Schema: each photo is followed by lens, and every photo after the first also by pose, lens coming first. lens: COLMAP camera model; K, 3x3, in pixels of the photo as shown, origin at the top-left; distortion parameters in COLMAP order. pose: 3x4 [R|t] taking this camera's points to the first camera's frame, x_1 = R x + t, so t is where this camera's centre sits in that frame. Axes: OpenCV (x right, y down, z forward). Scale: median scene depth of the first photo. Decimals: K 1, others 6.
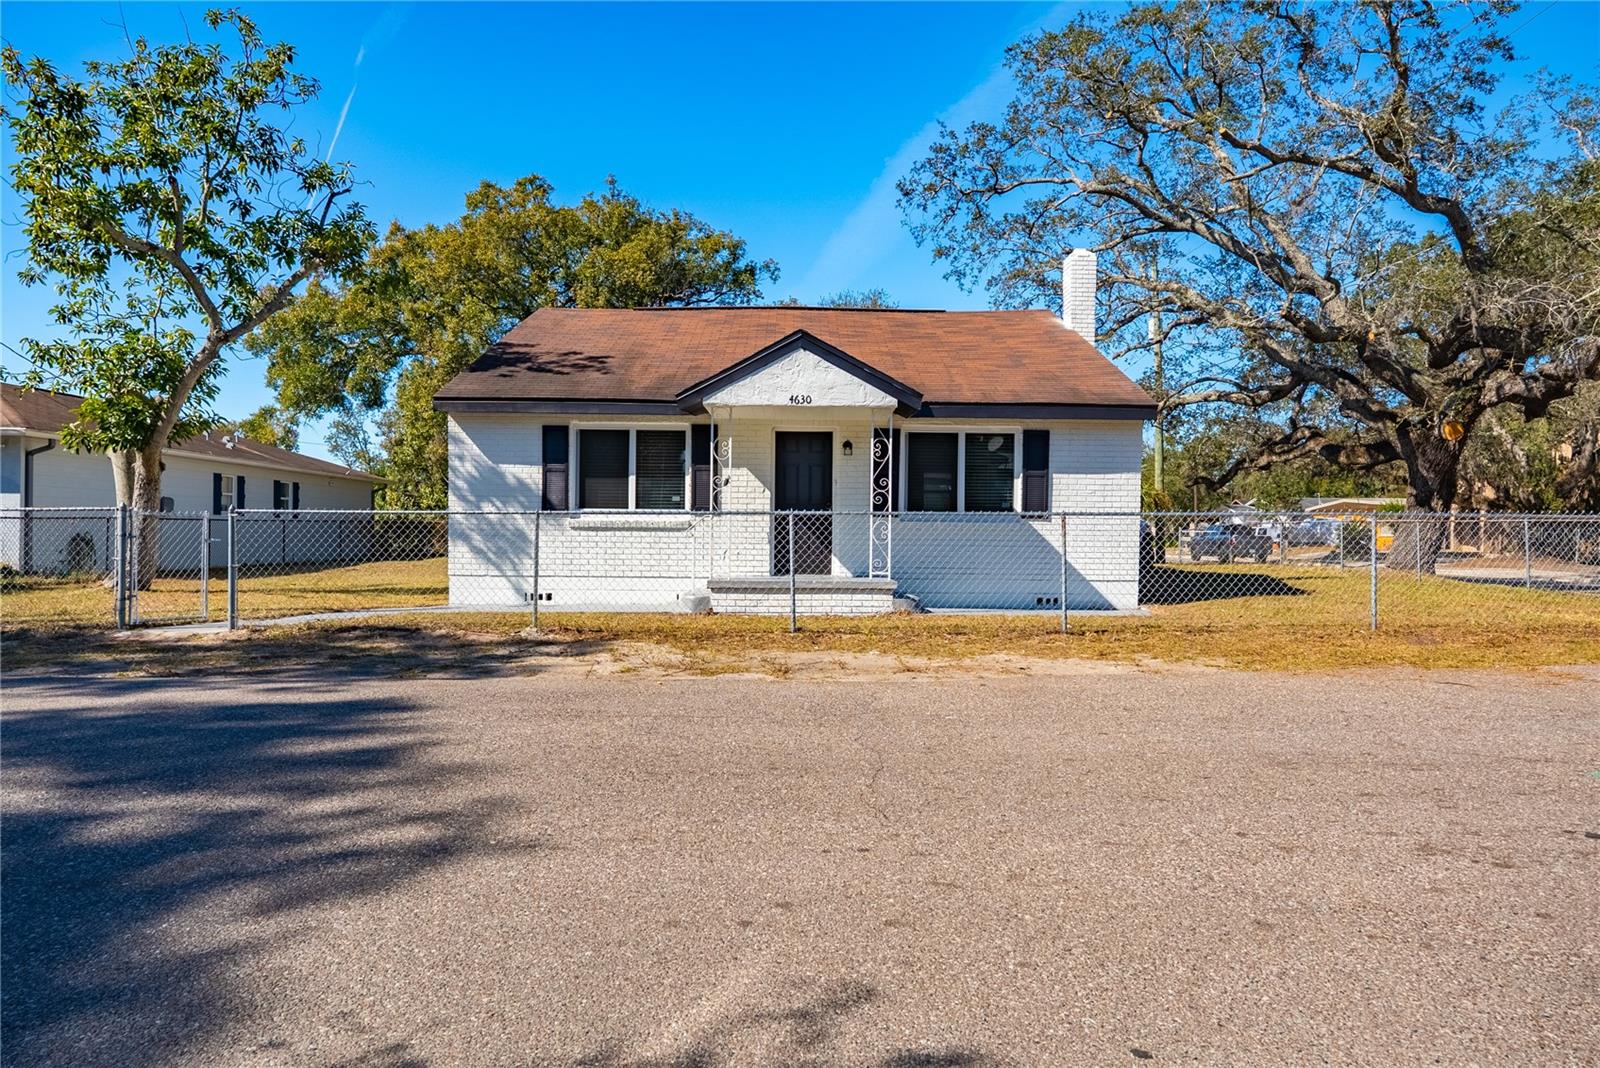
lens RADIAL K [[1026.9, 0, 799.1], [0, 1026.9, 536.8], [0, 0, 1]] dist [-0.011880, -0.001921]
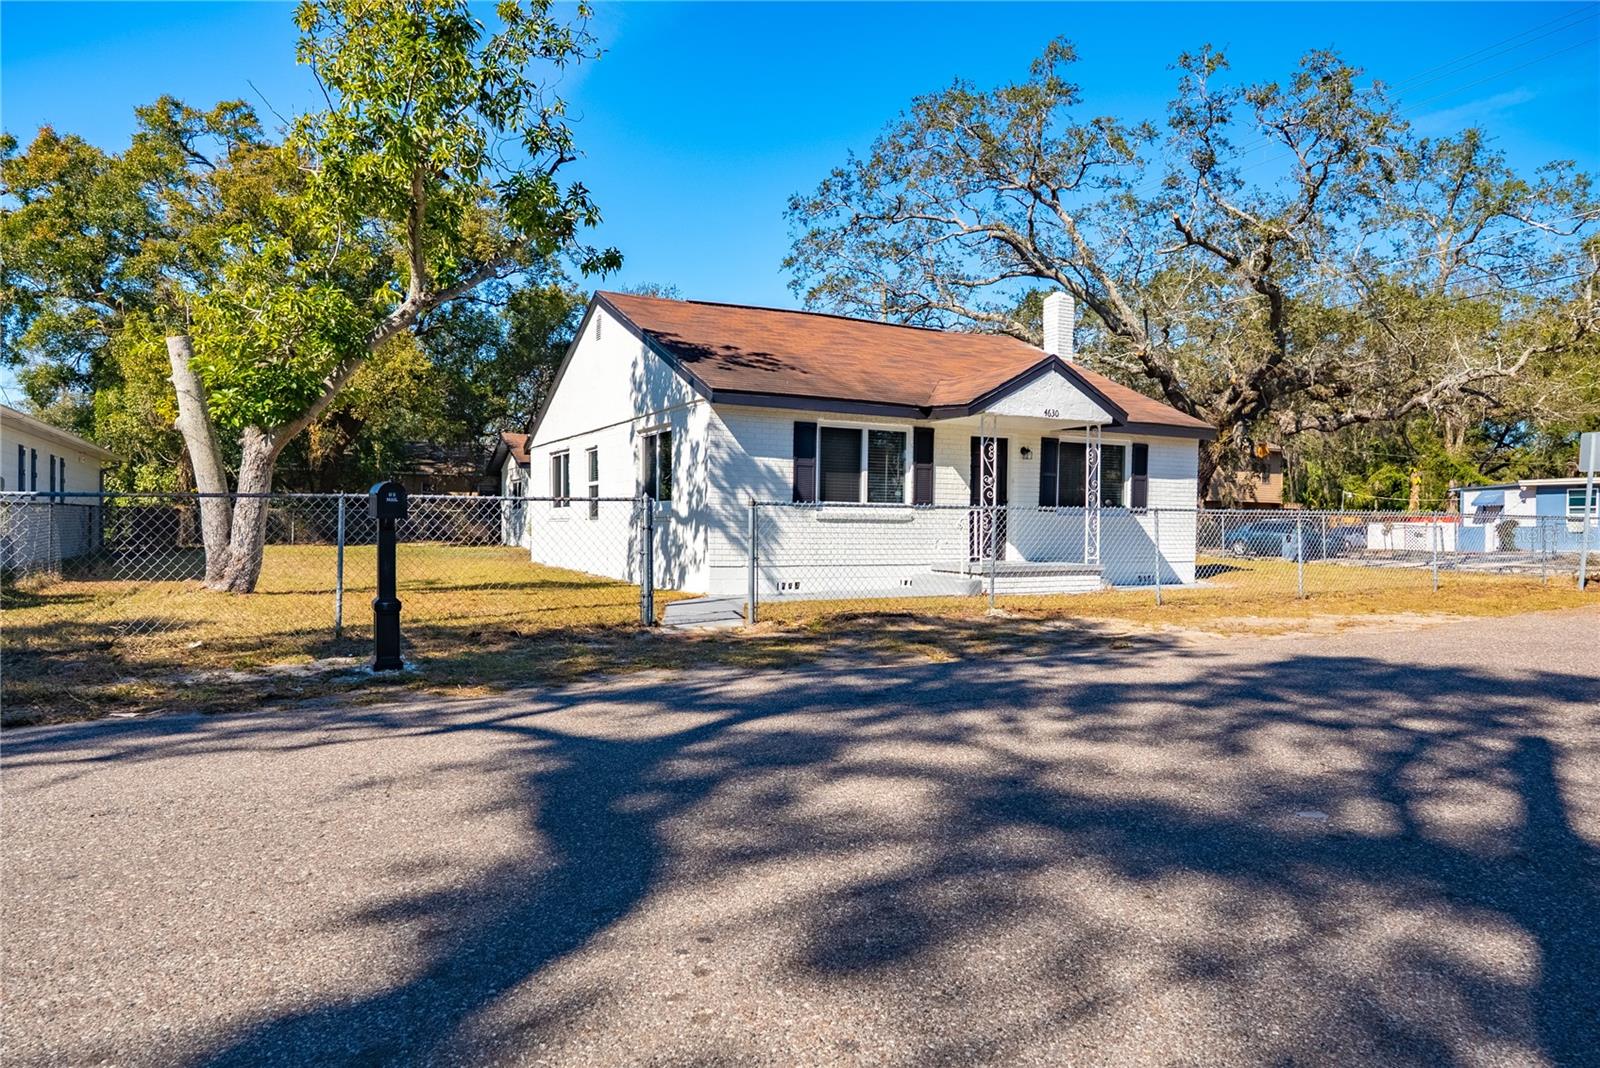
lens RADIAL K [[1026.9, 0, 797.3], [0, 1026.9, 529.4], [0, 0, 1]] dist [-0.011880, -0.001921]
pose [[0.884960, -0.001375, 0.465664, -0.731751], [-0.001796, 0.999978, 0.006365, -0.005309], [-0.465663, -0.006469, 0.884939, 0.074186]]
